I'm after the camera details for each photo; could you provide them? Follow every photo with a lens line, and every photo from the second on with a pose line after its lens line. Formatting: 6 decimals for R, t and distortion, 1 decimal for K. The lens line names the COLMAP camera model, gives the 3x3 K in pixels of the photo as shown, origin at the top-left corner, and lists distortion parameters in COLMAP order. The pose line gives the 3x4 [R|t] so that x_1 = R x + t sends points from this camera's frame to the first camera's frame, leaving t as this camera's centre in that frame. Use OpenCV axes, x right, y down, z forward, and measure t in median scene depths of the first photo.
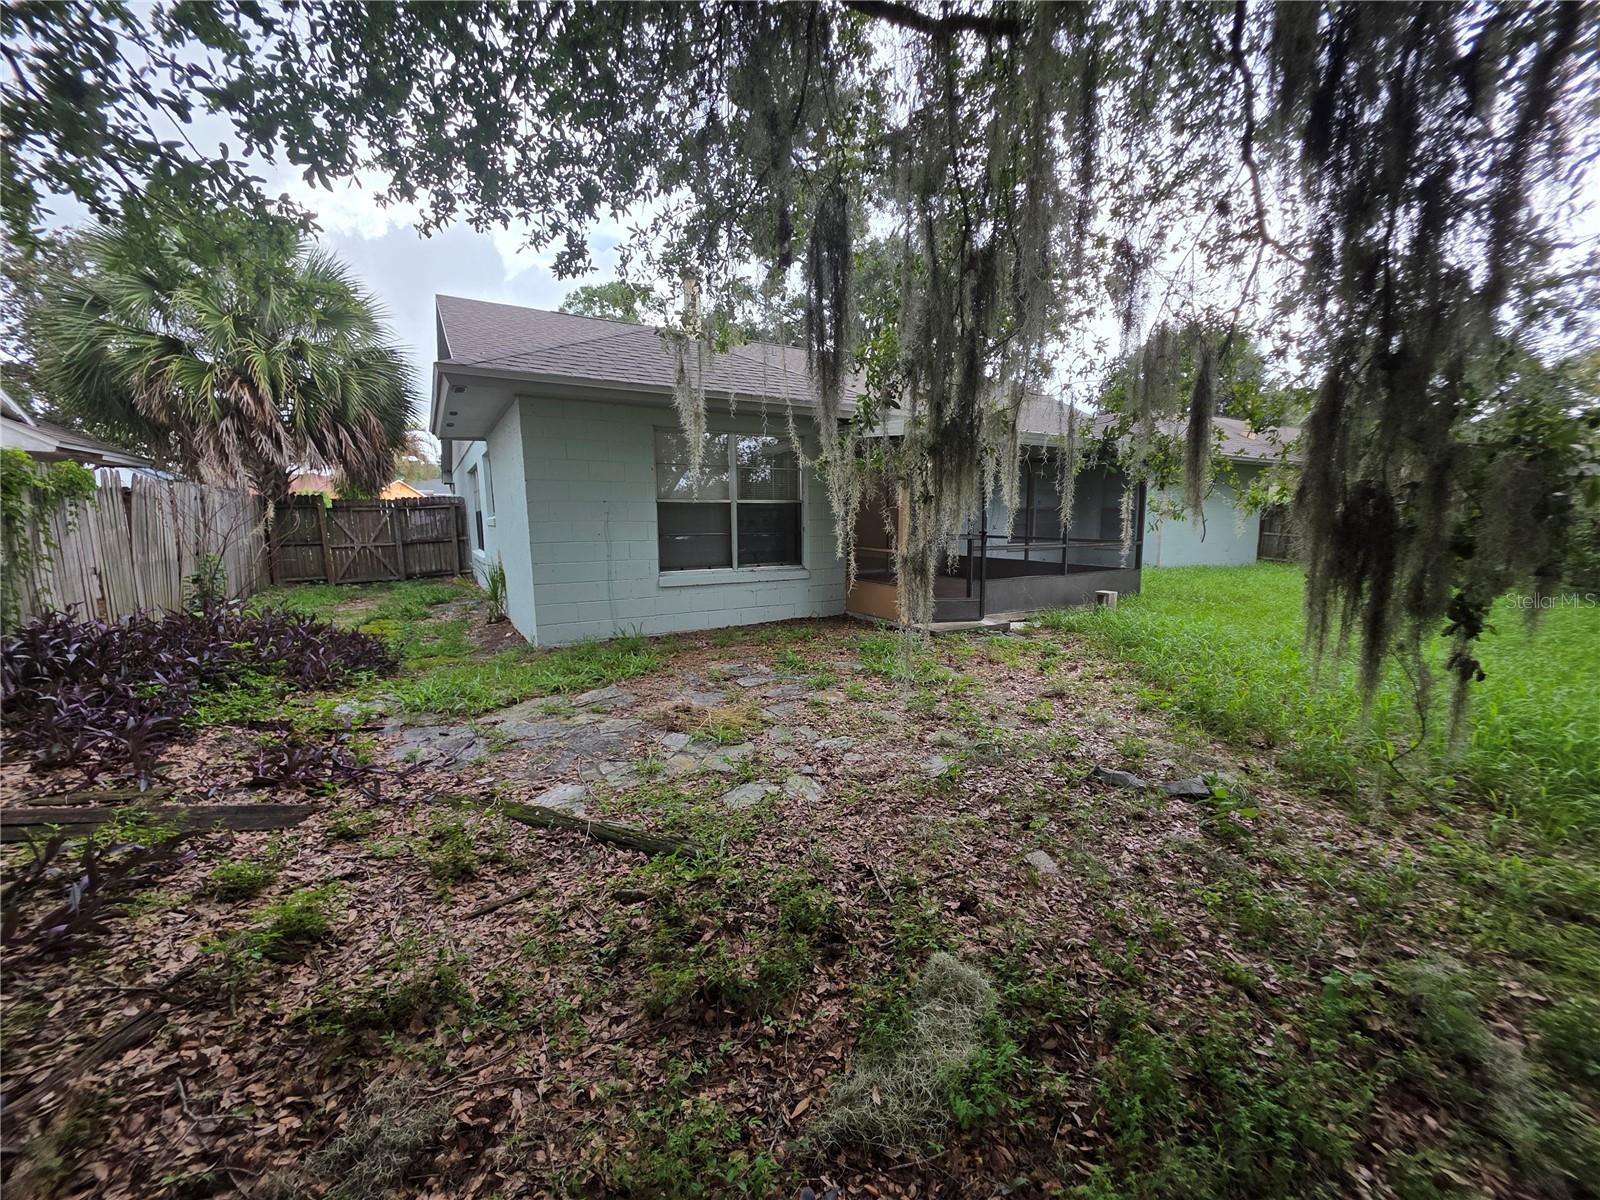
lens RADIAL K [[639.1, 0, 797.0], [0, 639.1, 597.8], [0, 0, 1]] dist [-0.000165, -0.000716]
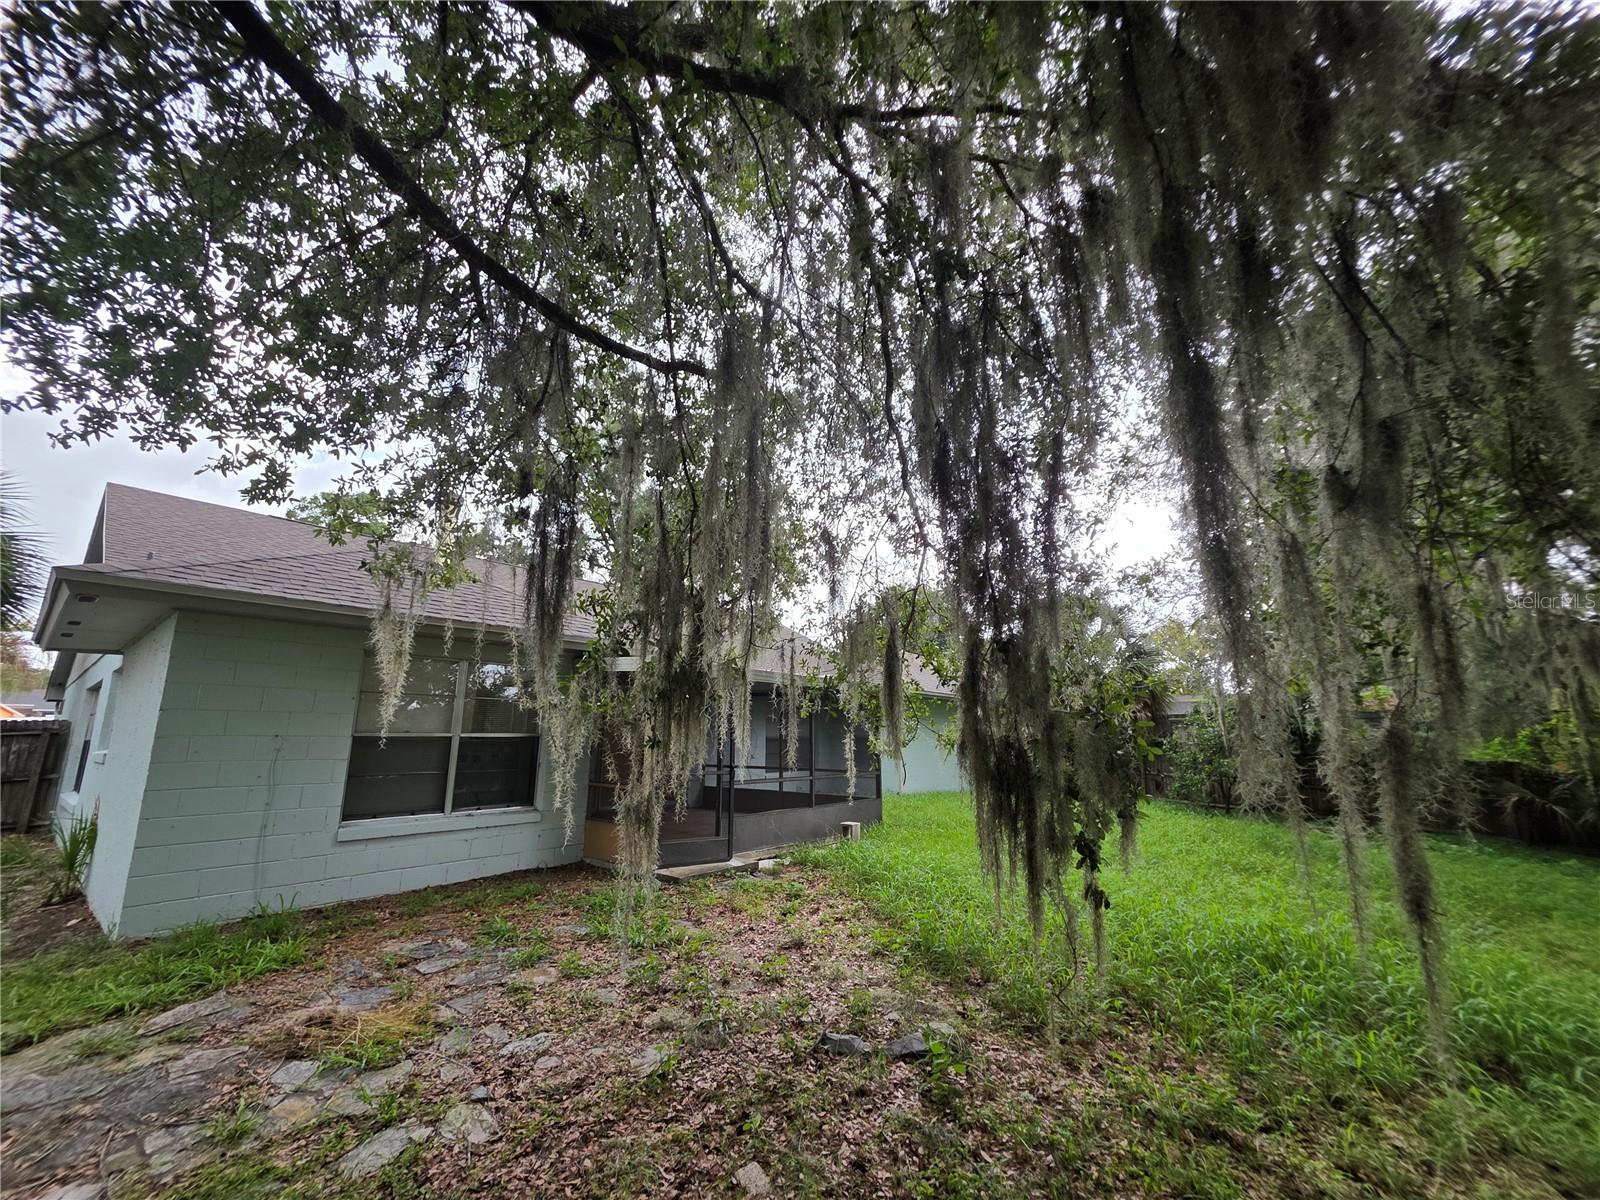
lens RADIAL K [[639.1, 0, 812.1], [0, 639.1, 590.0], [0, 0, 1]] dist [-0.000165, -0.000716]
pose [[0.939775, 0.083691, 0.331388, 0.084266], [0.033538, 0.942300, -0.333085, -0.040223], [-0.340143, 0.324140, 0.882744, -0.044335]]
